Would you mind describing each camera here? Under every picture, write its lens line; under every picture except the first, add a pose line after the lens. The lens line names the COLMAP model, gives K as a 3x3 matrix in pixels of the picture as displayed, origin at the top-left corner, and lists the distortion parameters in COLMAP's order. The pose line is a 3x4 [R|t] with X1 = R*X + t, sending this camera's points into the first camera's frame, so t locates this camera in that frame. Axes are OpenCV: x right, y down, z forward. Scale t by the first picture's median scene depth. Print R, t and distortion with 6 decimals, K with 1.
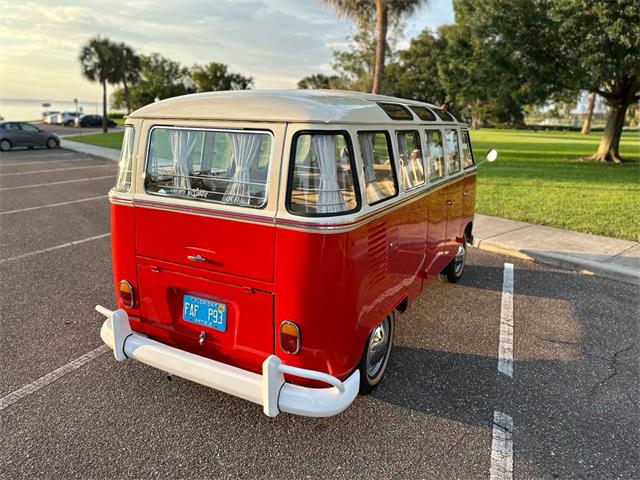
lens RADIAL K [[464.9, 0, 320.0], [0, 464.9, 240.0], [0, 0, 1]] dist [0.039638, -0.055023]
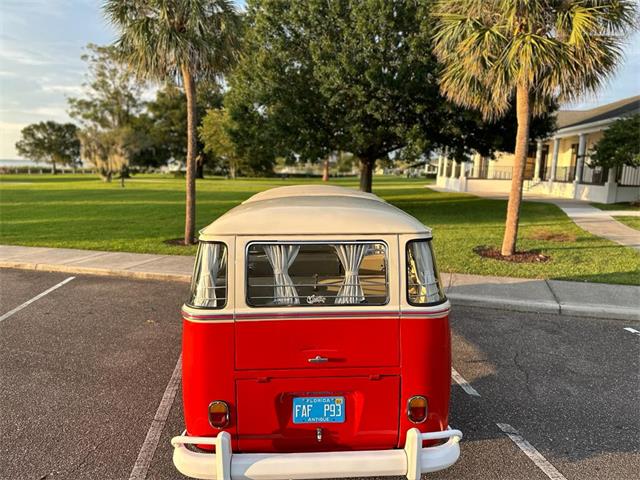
lens RADIAL K [[463.6, 0, 325.2], [0, 463.6, 237.7], [0, 0, 1]] dist [0.048176, -0.066601]
pose [[0.857989, -0.095346, 0.504742, -0.156517], [0.145646, 0.987452, -0.061046, -0.035385], [-0.492588, 0.125890, 0.861109, 0.005075]]
